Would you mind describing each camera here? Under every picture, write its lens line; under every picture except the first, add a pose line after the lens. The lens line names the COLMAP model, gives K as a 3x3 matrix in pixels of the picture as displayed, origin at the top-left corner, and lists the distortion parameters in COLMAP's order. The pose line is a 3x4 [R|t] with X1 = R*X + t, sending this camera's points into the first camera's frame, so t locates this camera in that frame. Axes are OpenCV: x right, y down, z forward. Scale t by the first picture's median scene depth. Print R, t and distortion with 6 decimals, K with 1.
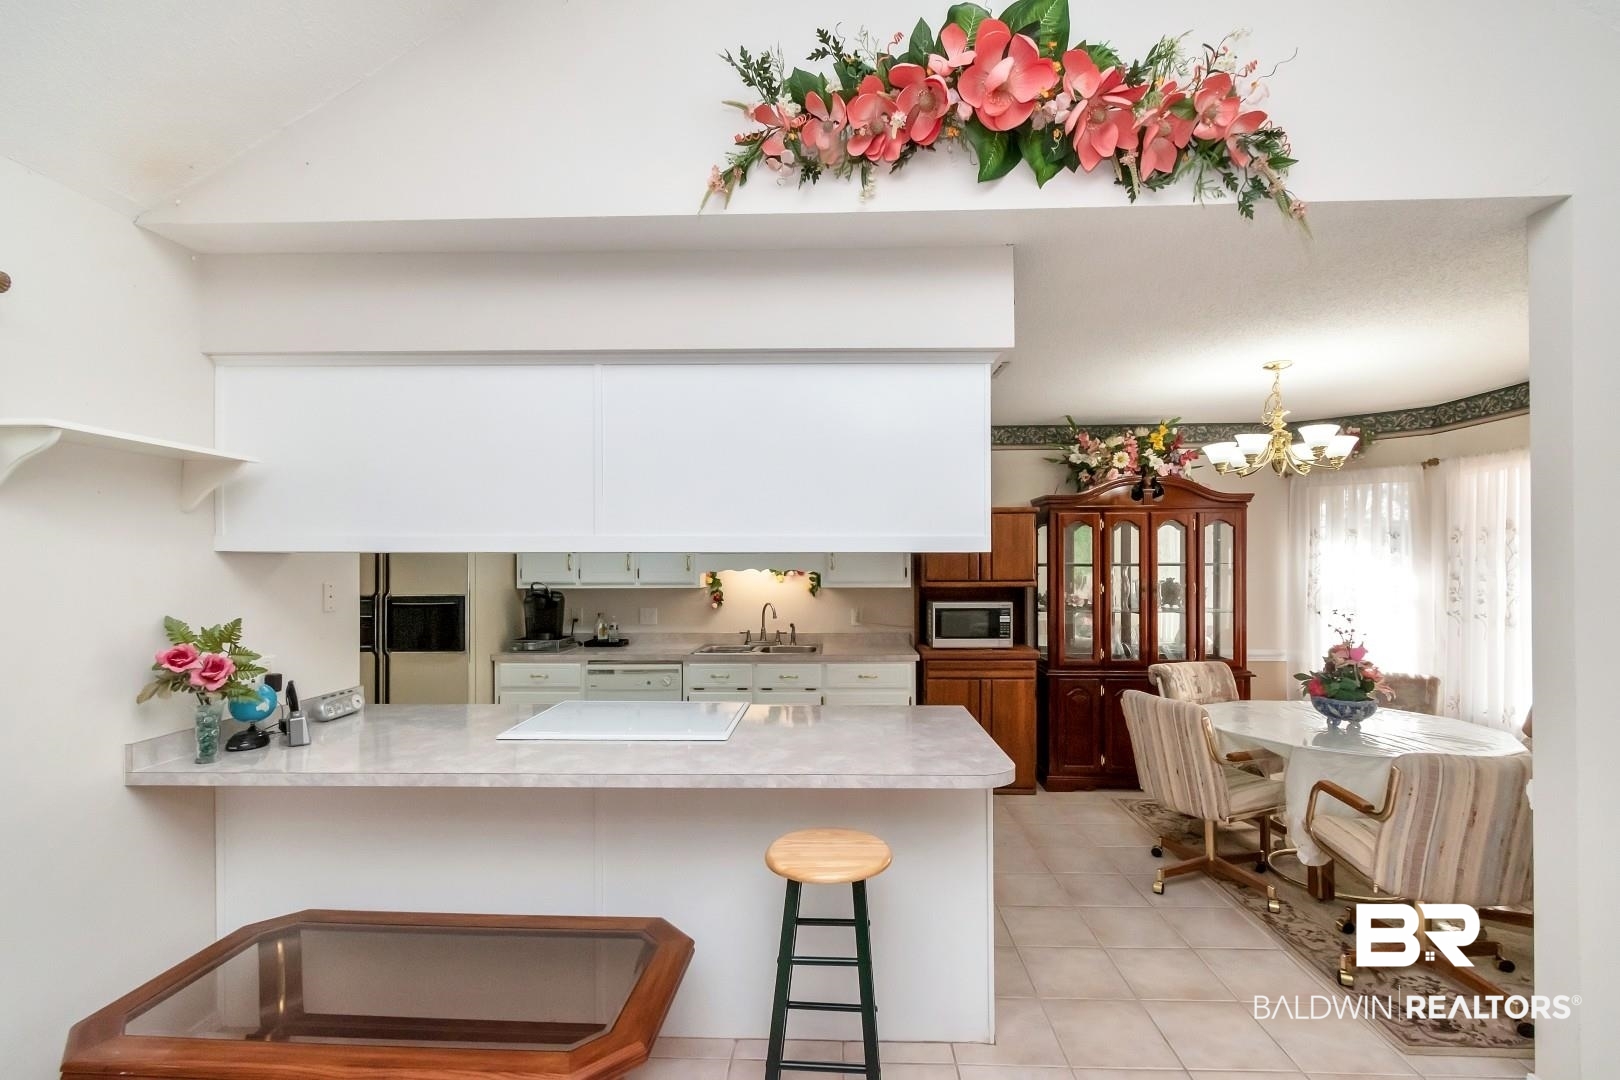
lens RADIAL K [[733.1, 0, 798.6], [0, 733.1, 572.1], [0, 0, 1]] dist [-0.004266, -0.000863]
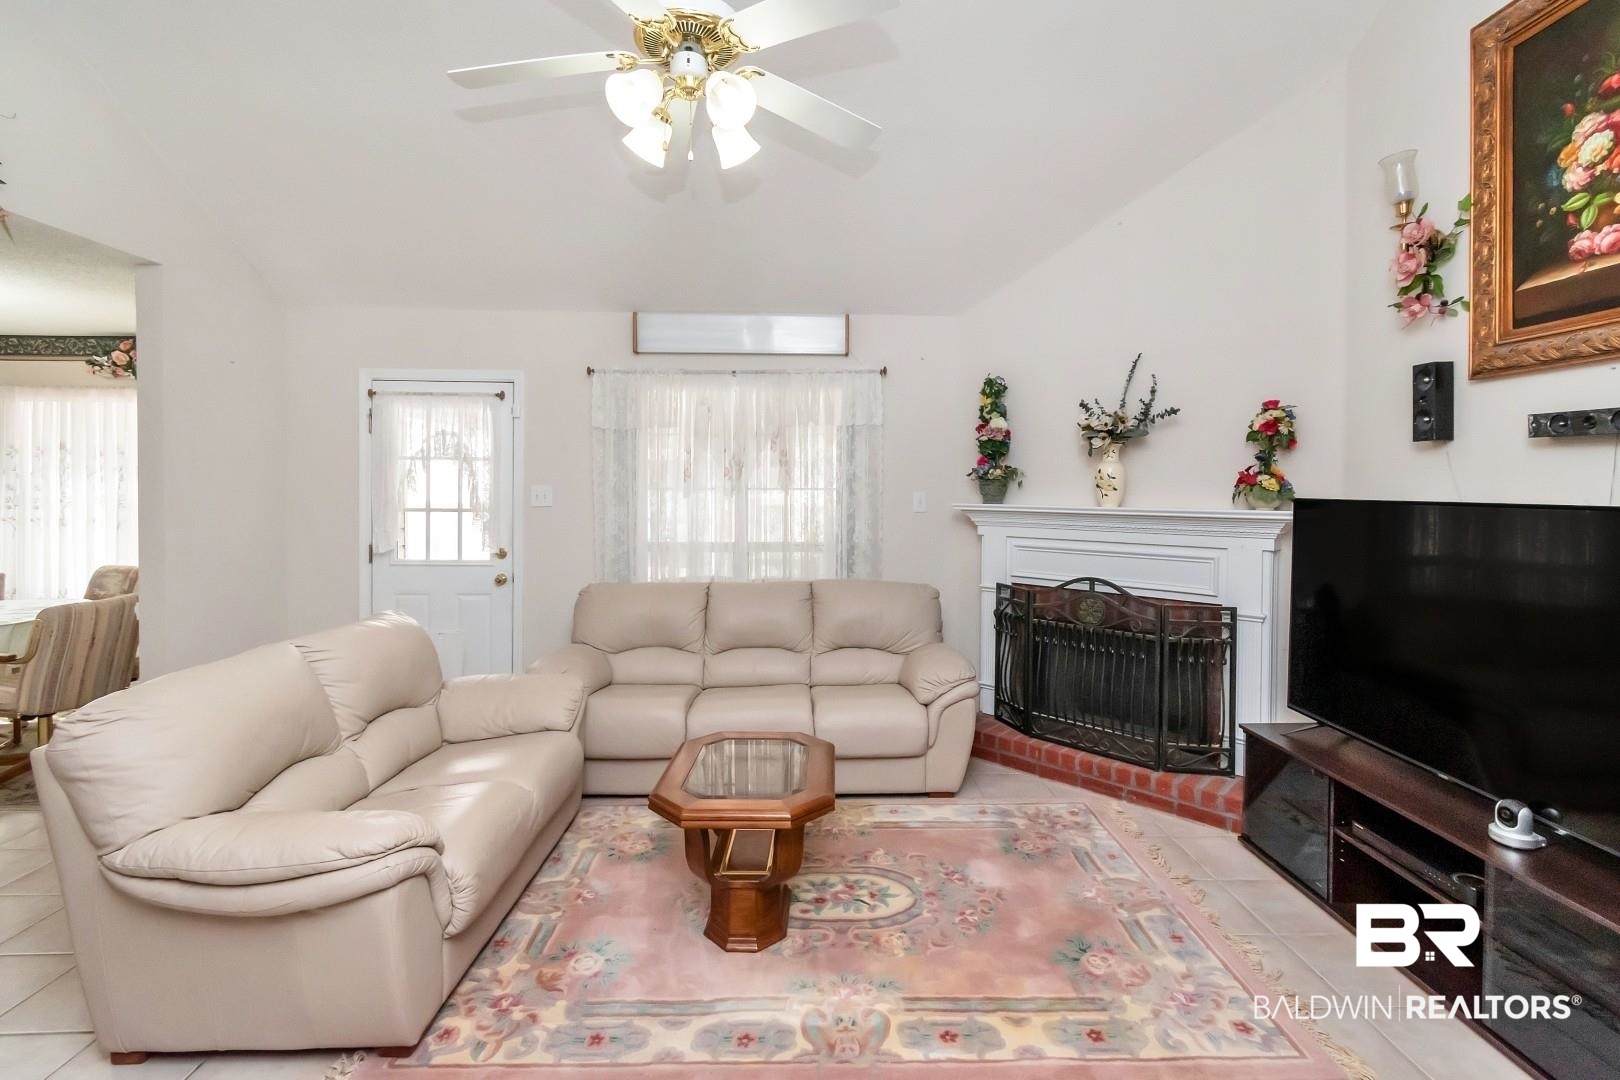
lens RADIAL K [[733.1, 0, 840.7], [0, 733.1, 500.5], [0, 0, 1]] dist [-0.004266, -0.000863]
pose [[-0.091285, -0.009628, 0.995778, -0.381019], [0.001289, 0.999951, 0.009786, 0.017738], [-0.995824, 0.002177, -0.091268, -0.214019]]
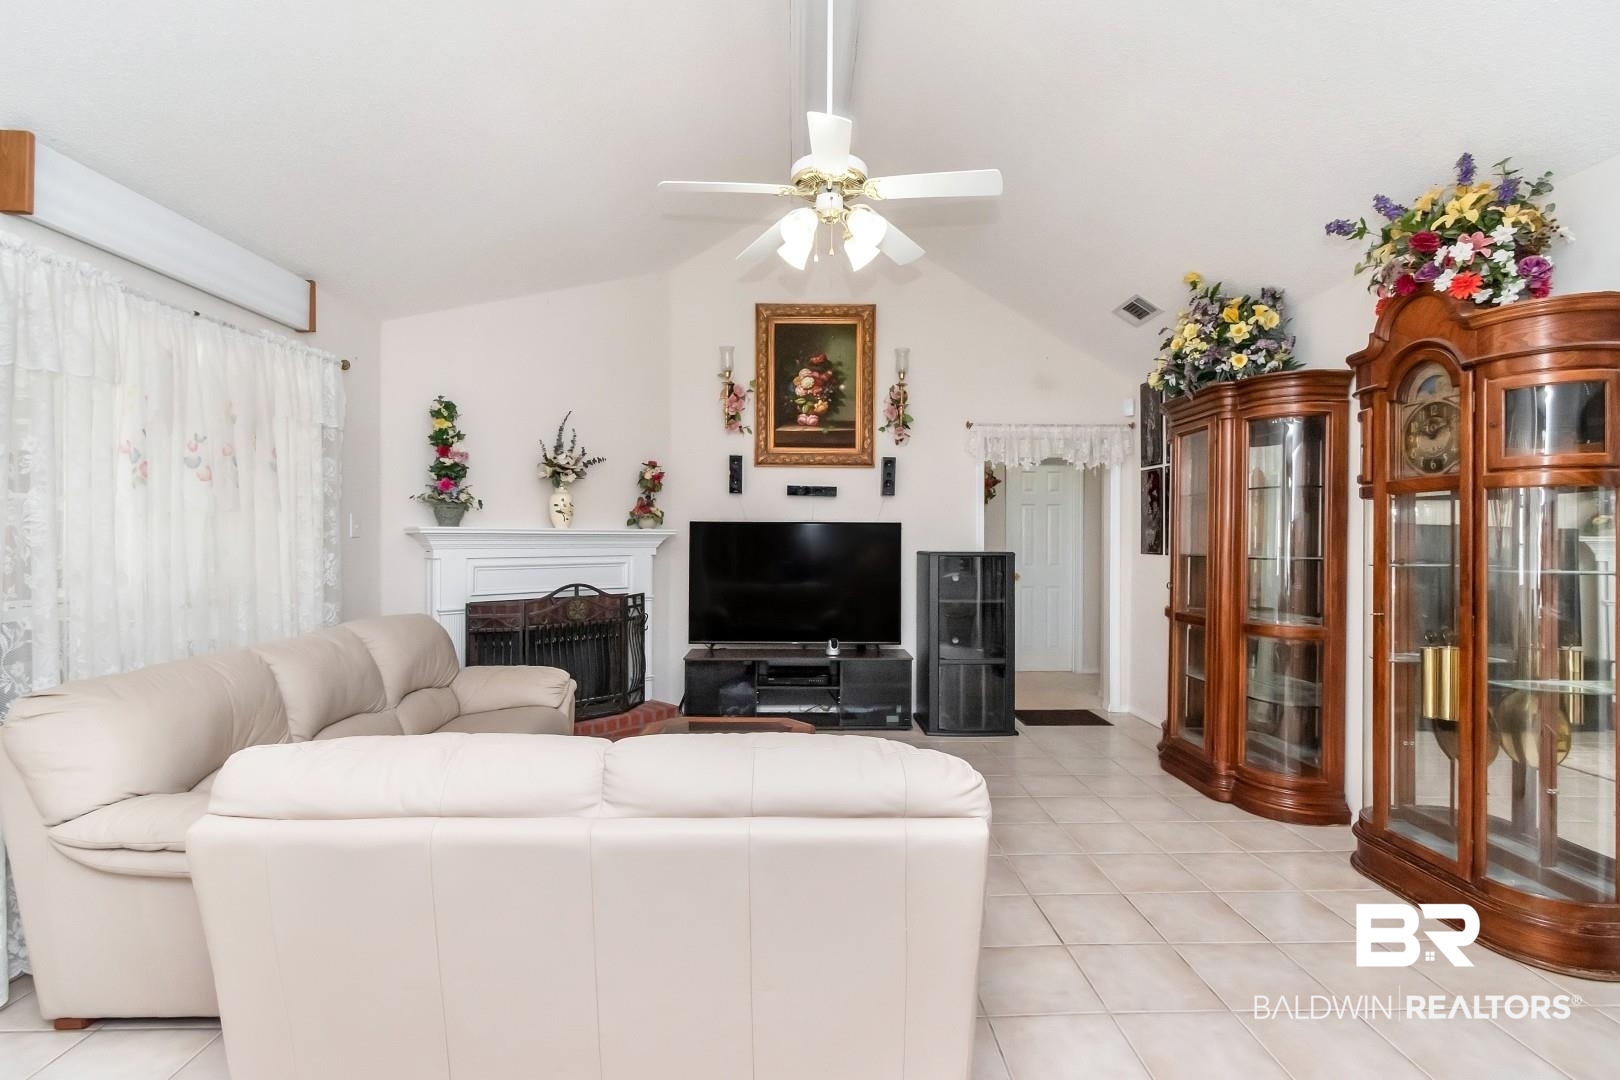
lens RADIAL K [[733.1, 0, 829.8], [0, 733.1, 531.3], [0, 0, 1]] dist [-0.004266, -0.000863]
pose [[-0.996554, 0.004524, -0.082819, 0.143837], [0.004572, 0.999989, -0.000393, 0.040702], [0.082817, -0.000770, -0.996565, 0.504112]]
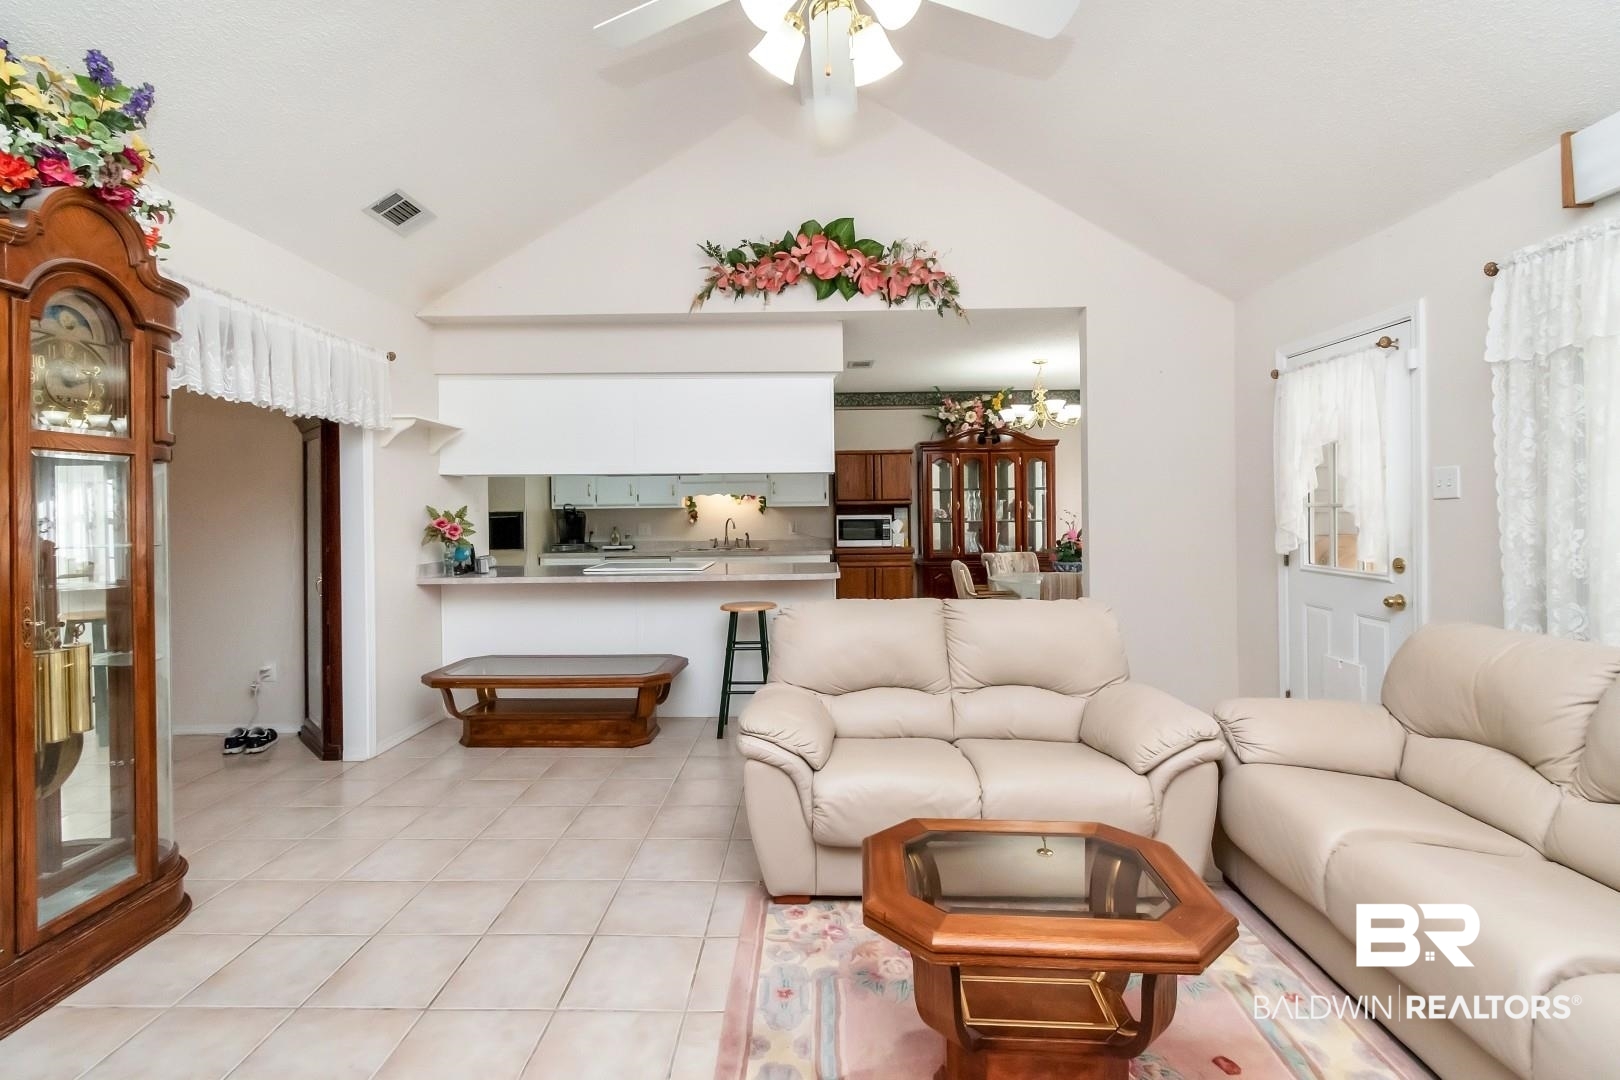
lens RADIAL K [[733.1, 0, 784.9], [0, 733.1, 532.9], [0, 0, 1]] dist [-0.004266, -0.000863]
pose [[0.999748, -0.007122, 0.021309, 0.045235], [0.006610, 0.999691, 0.023983, 0.047754], [-0.021473, -0.023836, 0.999485, -0.544203]]
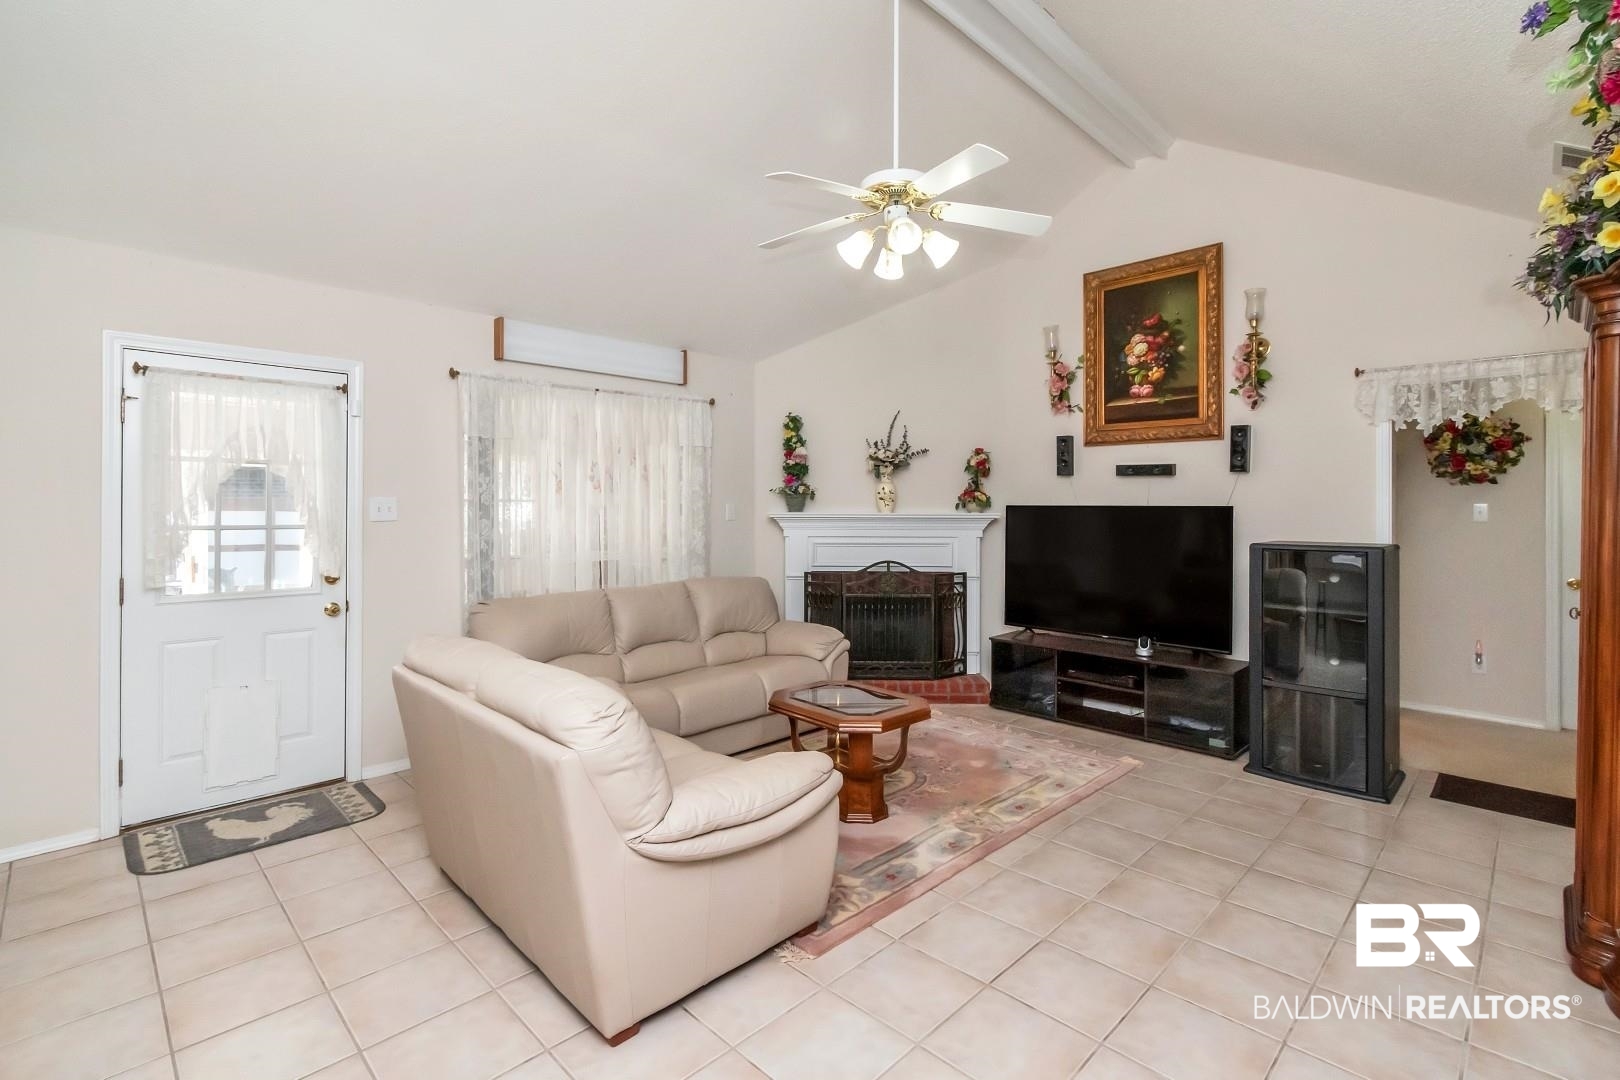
lens RADIAL K [[733.1, 0, 833.8], [0, 733.1, 502.6], [0, 0, 1]] dist [-0.004266, -0.000863]
pose [[-0.751847, 0.009250, 0.659273, -0.320063], [0.008180, 0.999955, -0.004701, 0.022066], [-0.659287, 0.001859, -0.751889, 0.406467]]
